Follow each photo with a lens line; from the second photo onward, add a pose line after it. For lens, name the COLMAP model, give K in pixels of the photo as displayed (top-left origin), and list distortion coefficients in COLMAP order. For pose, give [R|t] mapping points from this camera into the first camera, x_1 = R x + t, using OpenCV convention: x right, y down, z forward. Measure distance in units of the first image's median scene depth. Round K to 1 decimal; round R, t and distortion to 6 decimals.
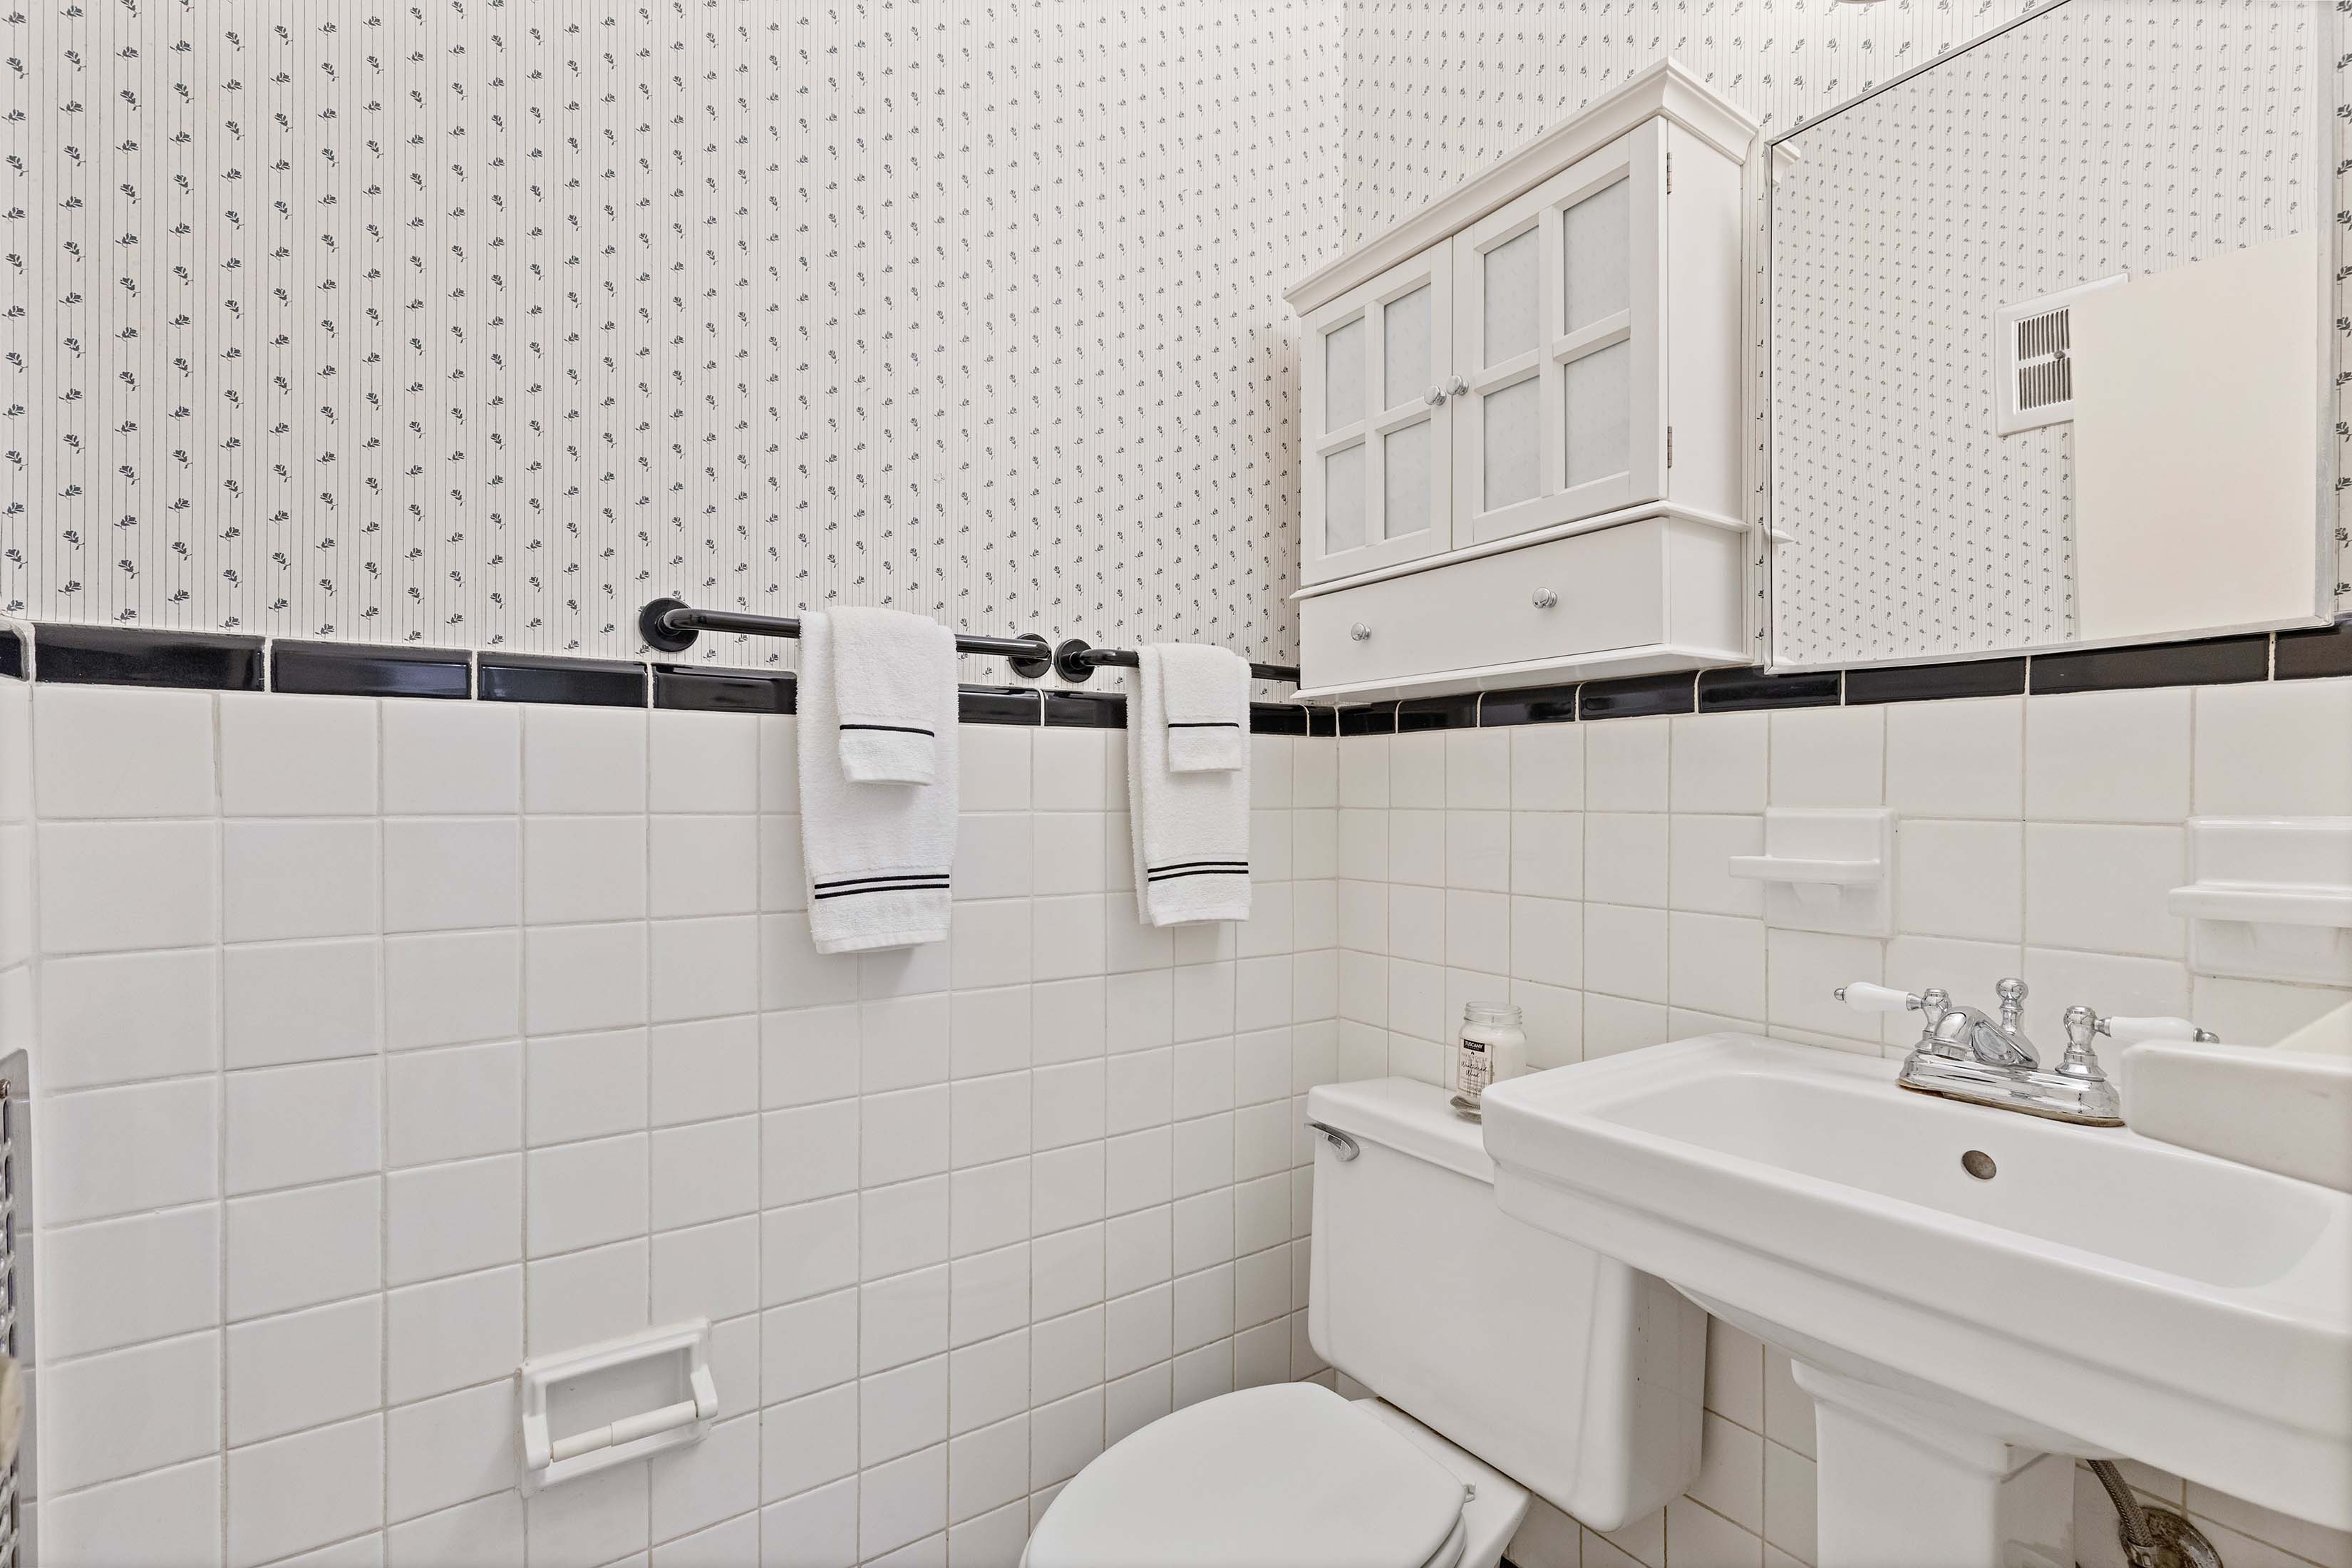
lens RADIAL K [[1054.3, 0, 1191.5], [0, 1054.3, 788.3], [0, 0, 1]] dist [0.001176, 0.000142]
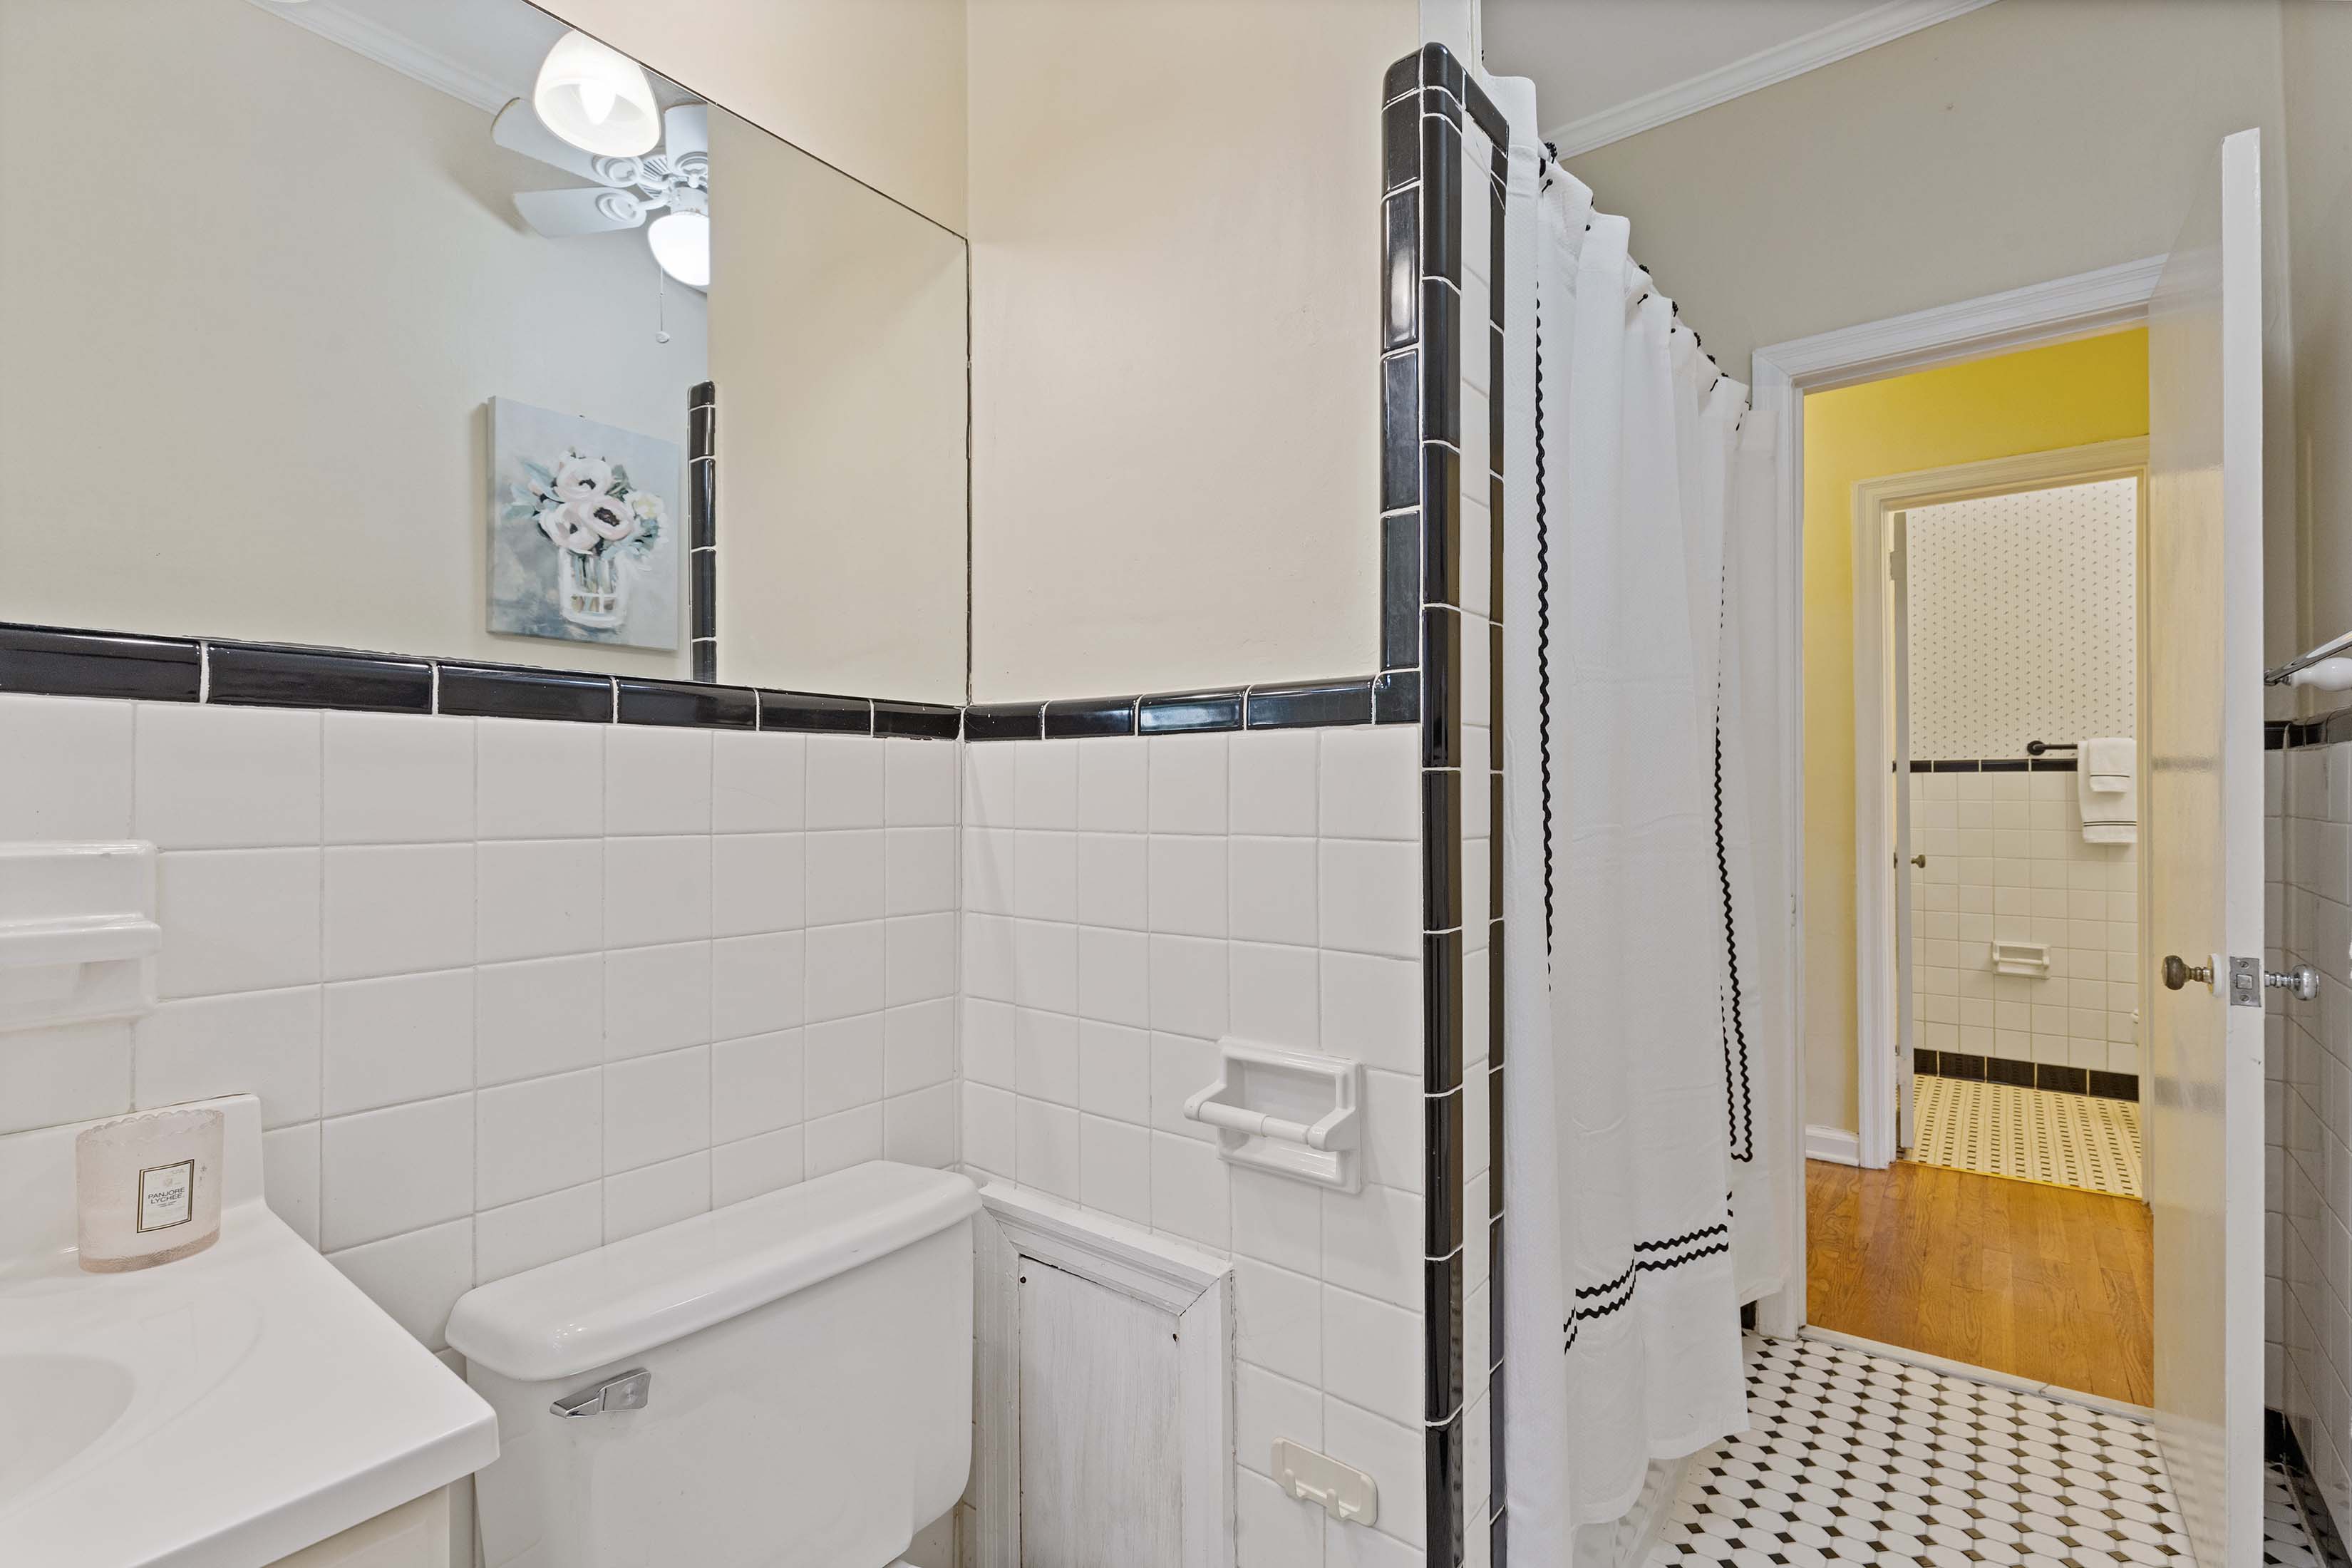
lens RADIAL K [[1054.3, 0, 1189.3], [0, 1054.3, 787.3], [0, 0, 1]] dist [0.001176, 0.000142]
pose [[0.282538, -0.003565, -0.959250, 2.103796], [0.000600, 0.999994, -0.003540, -0.010314], [0.959256, 0.000425, 0.282538, -2.737060]]
